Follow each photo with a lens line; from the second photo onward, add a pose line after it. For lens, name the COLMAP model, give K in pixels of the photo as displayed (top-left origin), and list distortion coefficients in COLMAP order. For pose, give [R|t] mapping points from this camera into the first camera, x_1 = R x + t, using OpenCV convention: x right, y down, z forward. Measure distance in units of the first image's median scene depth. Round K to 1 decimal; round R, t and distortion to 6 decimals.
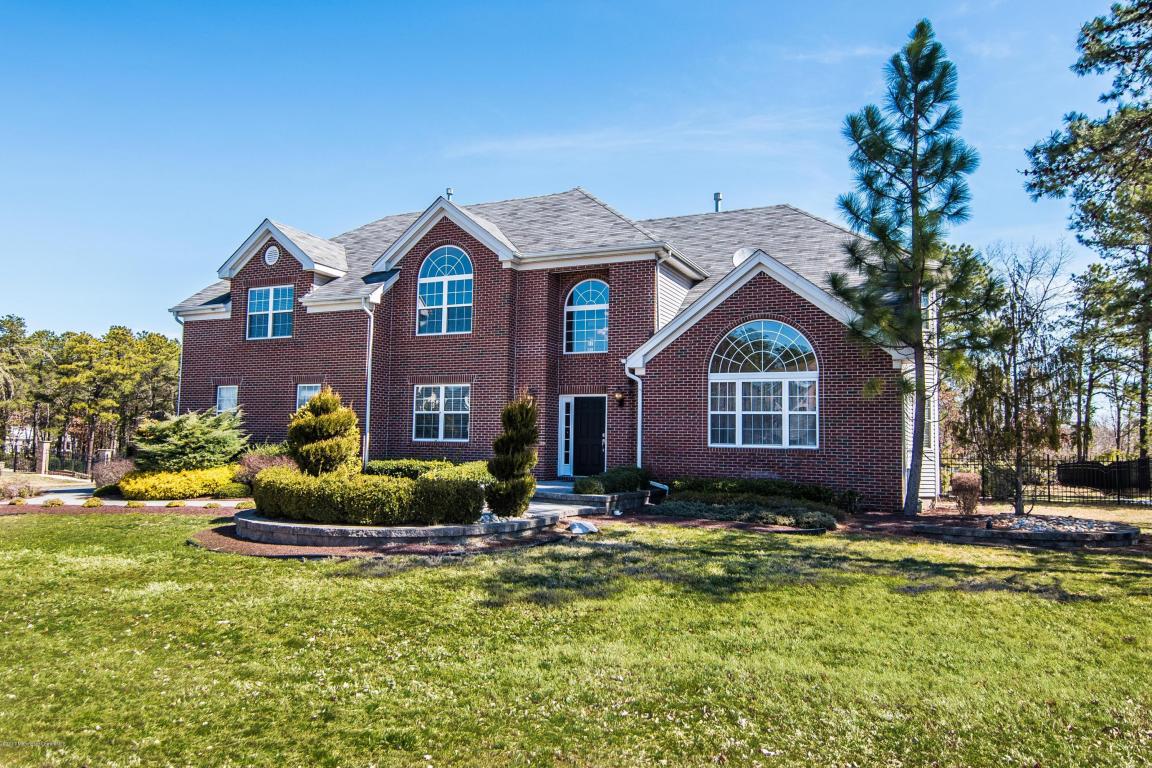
lens RADIAL K [[769.3, 0, 576.0], [0, 769.3, 384.0], [0, 0, 1]] dist [0.002653, -0.000041]
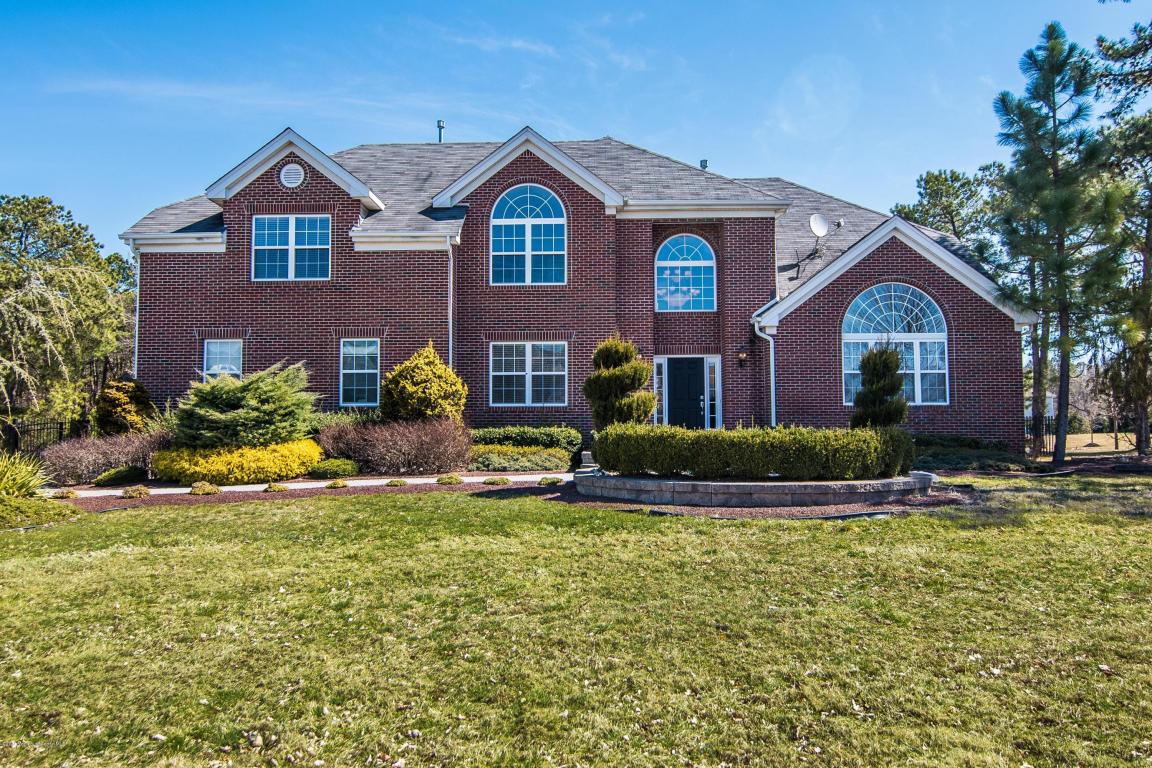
lens RADIAL K [[789.2, 0, 576.0], [0, 789.2, 384.0], [0, 0, 1]] dist [0.000487, 0.000159]
pose [[0.923128, 0.000939, 0.384491, -0.472026], [-0.009879, 0.999725, 0.021276, 0.029222], [-0.384365, -0.023439, 0.922884, 0.145147]]
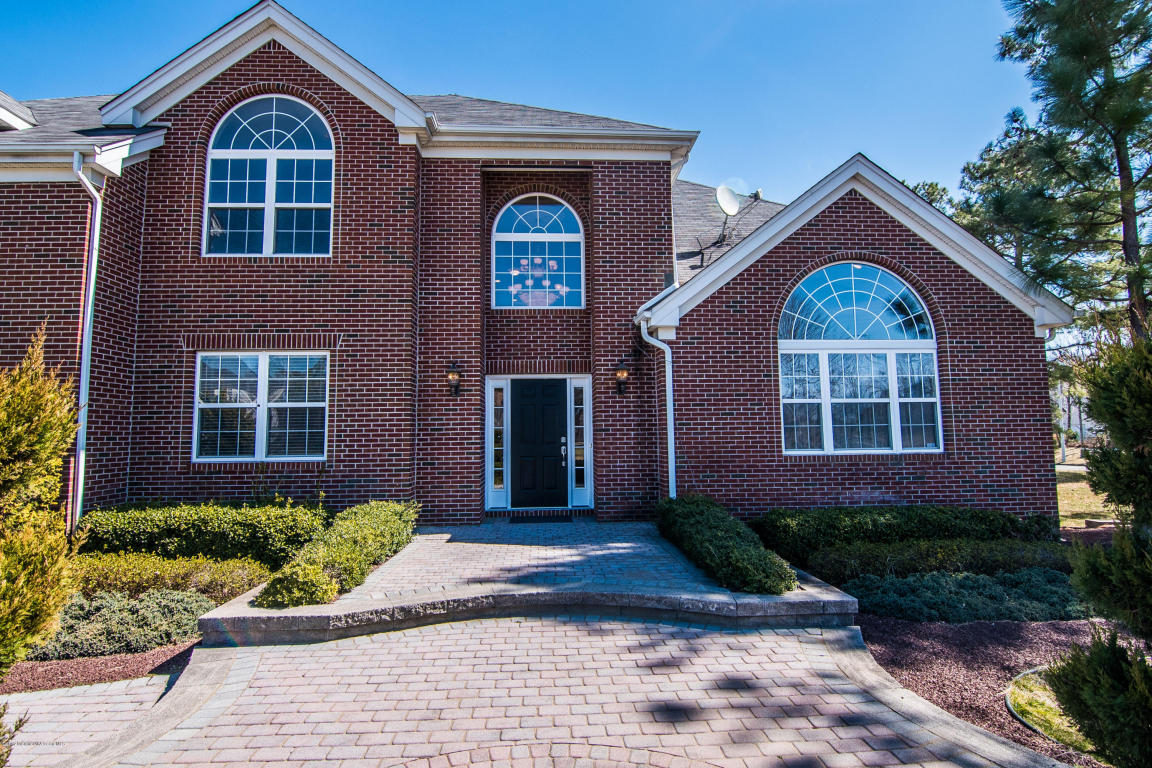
lens RADIAL K [[562.2, 0, 576.0], [0, 562.2, 384.0], [0, 0, 1]] dist [-0.006491, -0.009987]
pose [[0.885604, 0.012636, 0.464269, -0.163180], [-0.008020, 0.999897, -0.011916, 0.025482], [-0.464372, 0.006829, 0.885614, 0.567677]]
